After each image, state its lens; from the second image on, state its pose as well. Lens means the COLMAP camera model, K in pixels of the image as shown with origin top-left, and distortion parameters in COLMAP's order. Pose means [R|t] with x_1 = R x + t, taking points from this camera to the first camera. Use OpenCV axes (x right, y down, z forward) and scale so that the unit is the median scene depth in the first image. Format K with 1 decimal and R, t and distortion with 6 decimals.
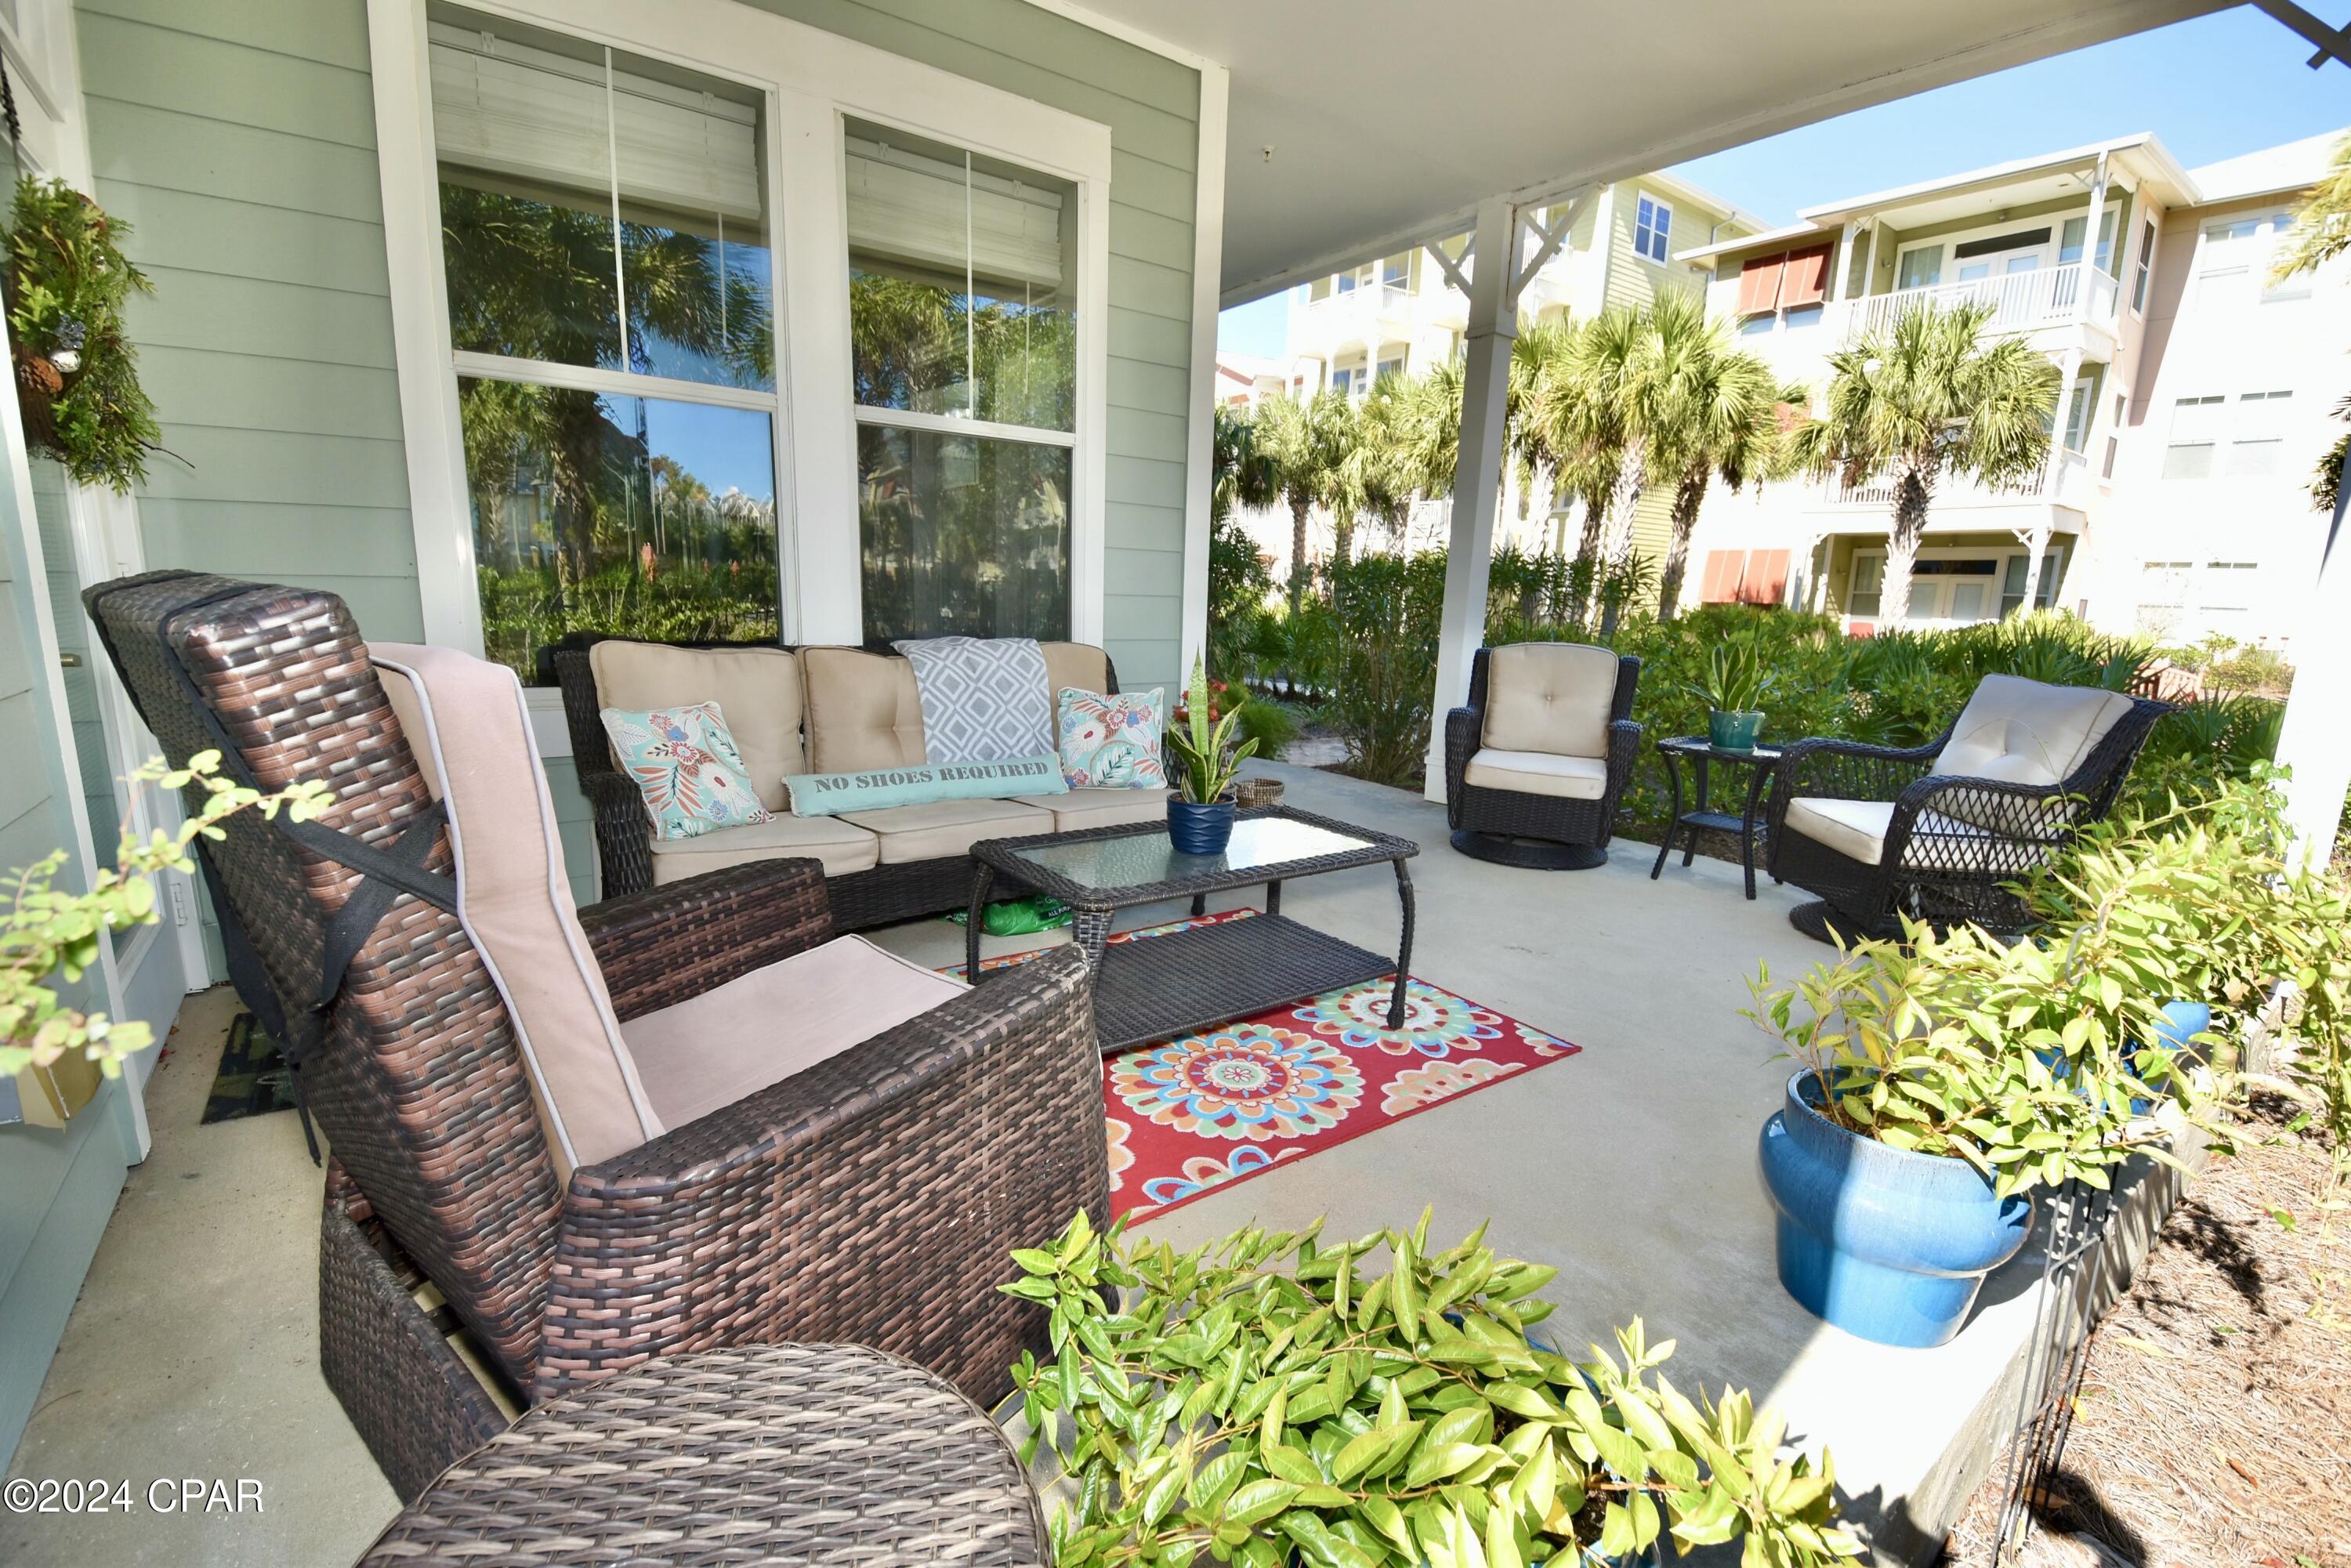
lens RADIAL K [[1033.6, 0, 1171.6], [0, 1033.6, 793.2], [0, 0, 1]] dist [-0.001735, -0.008010]
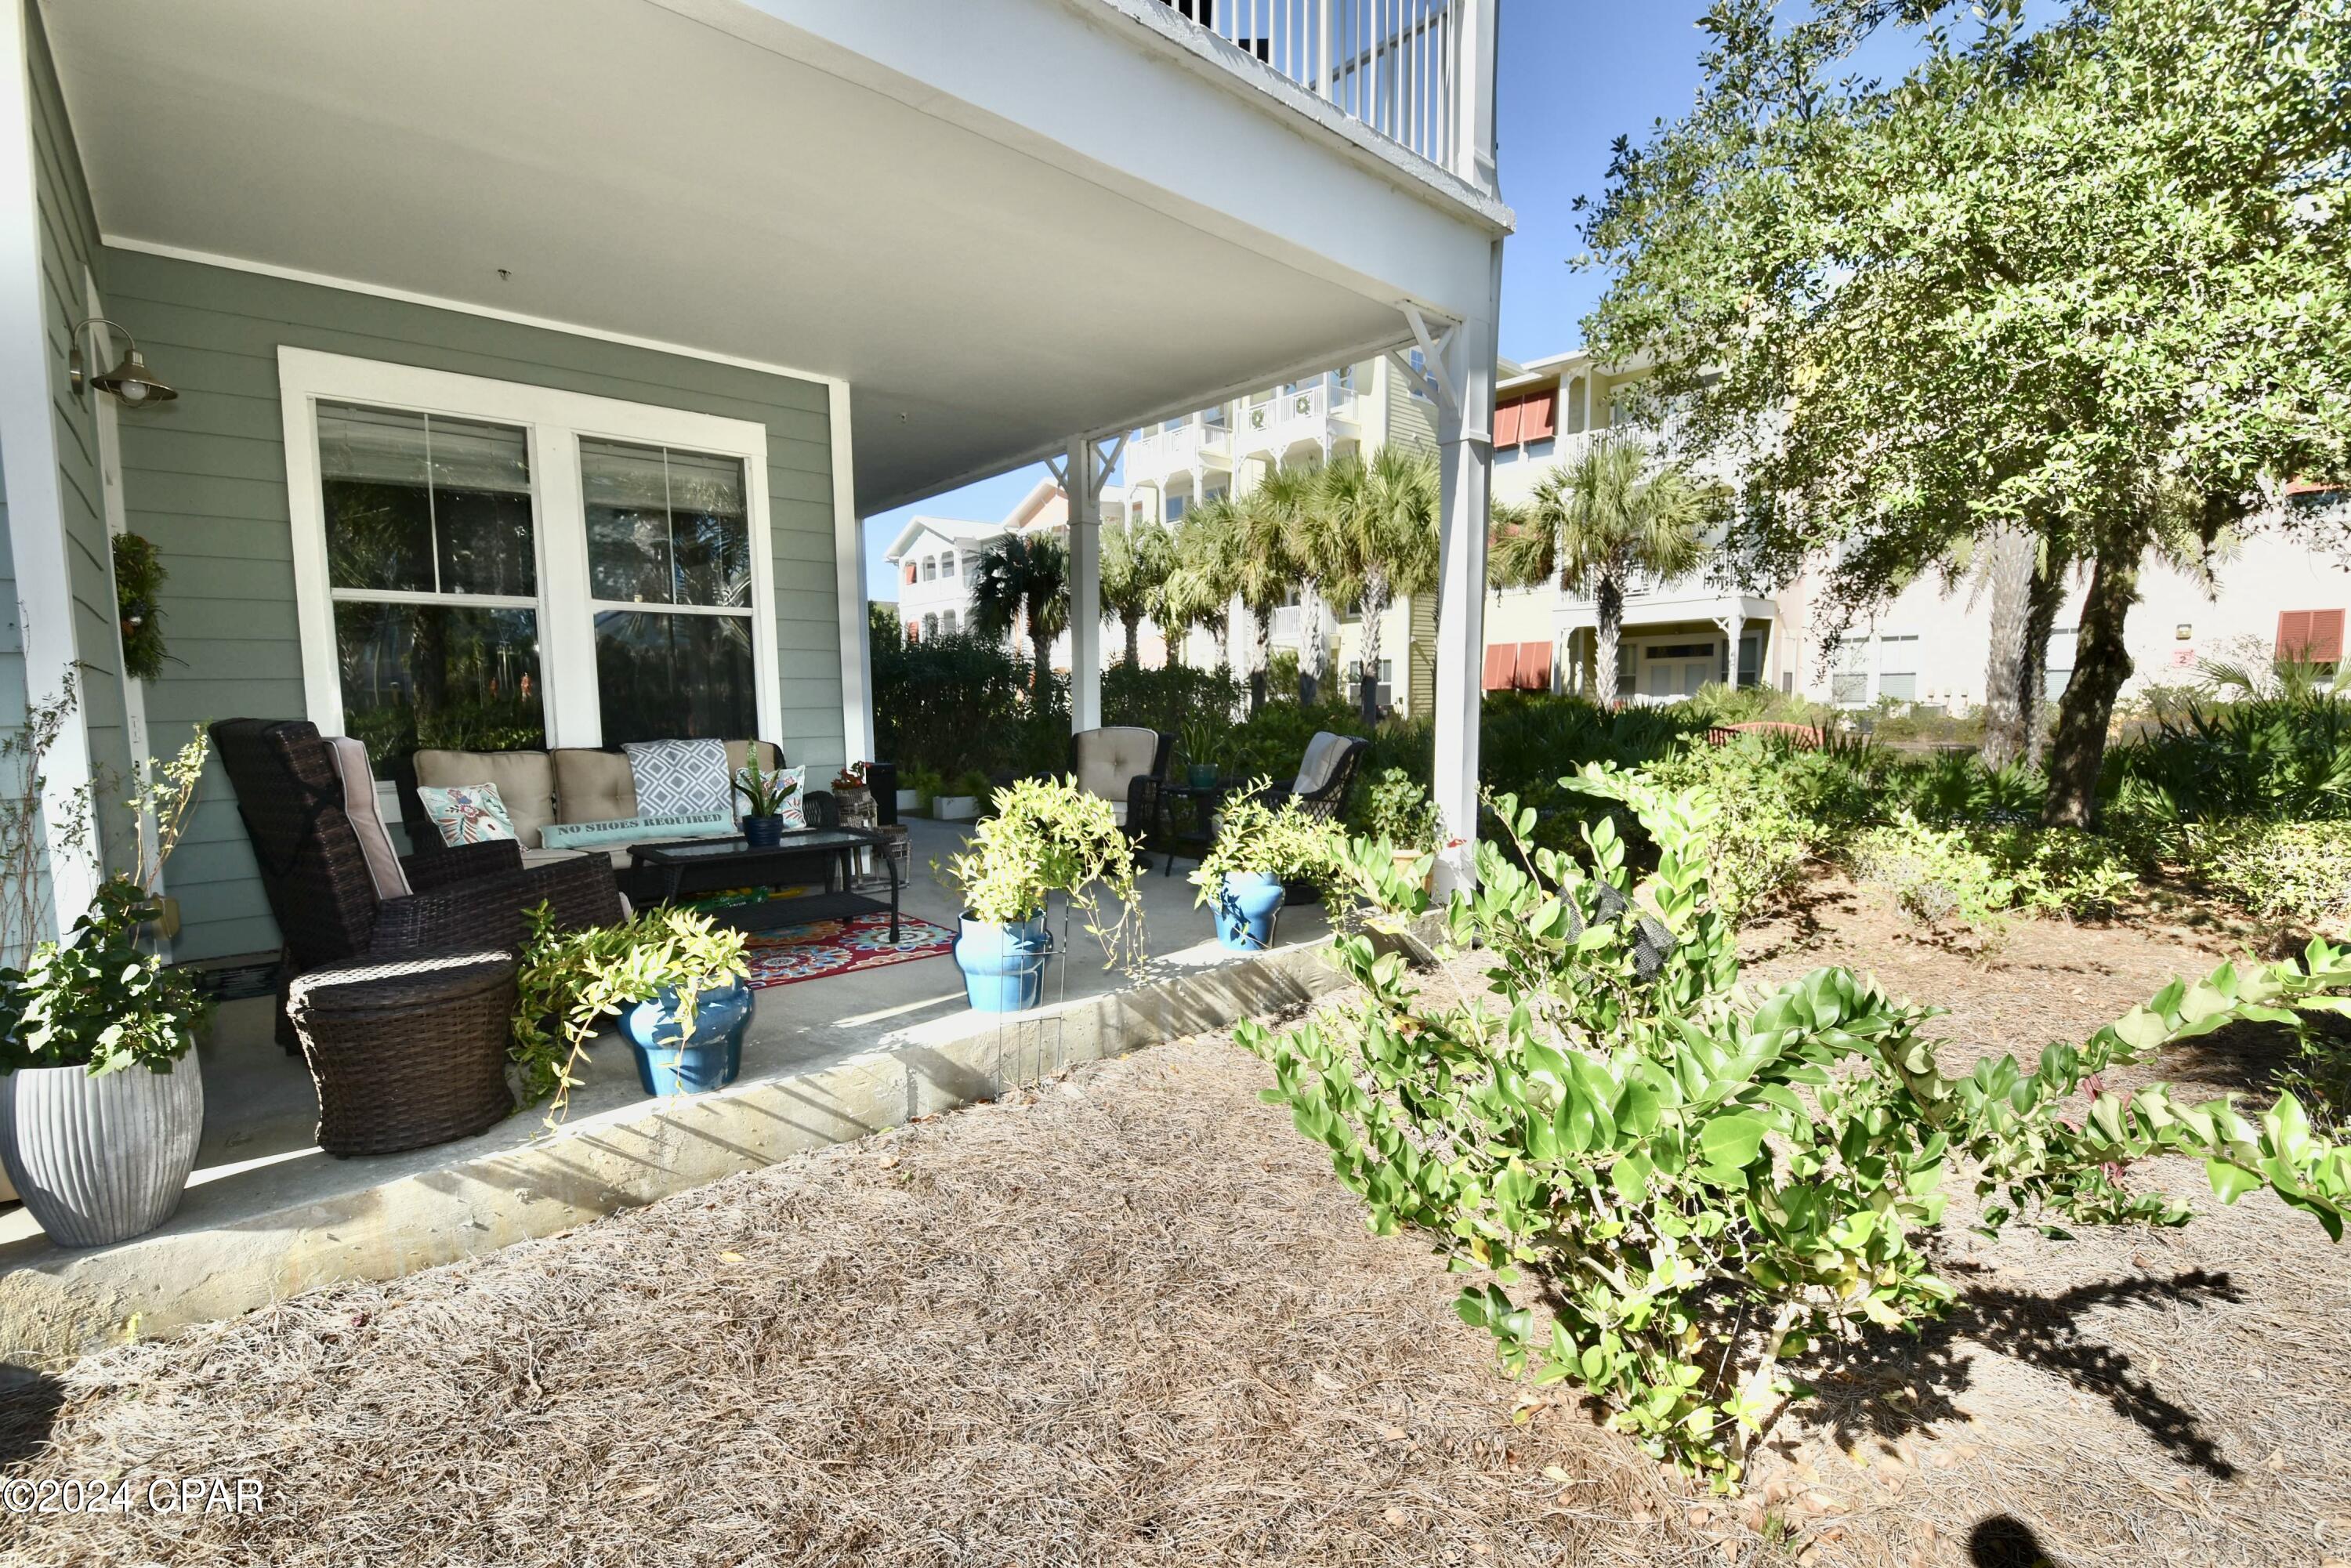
lens RADIAL K [[1033.6, 0, 1173.4], [0, 1033.6, 786.6], [0, 0, 1]] dist [-0.001735, -0.008010]
pose [[0.993429, -0.054037, 0.100893, 0.382846], [0.064663, 0.992346, -0.105201, 0.130168], [-0.094436, 0.111034, 0.989320, -0.597250]]
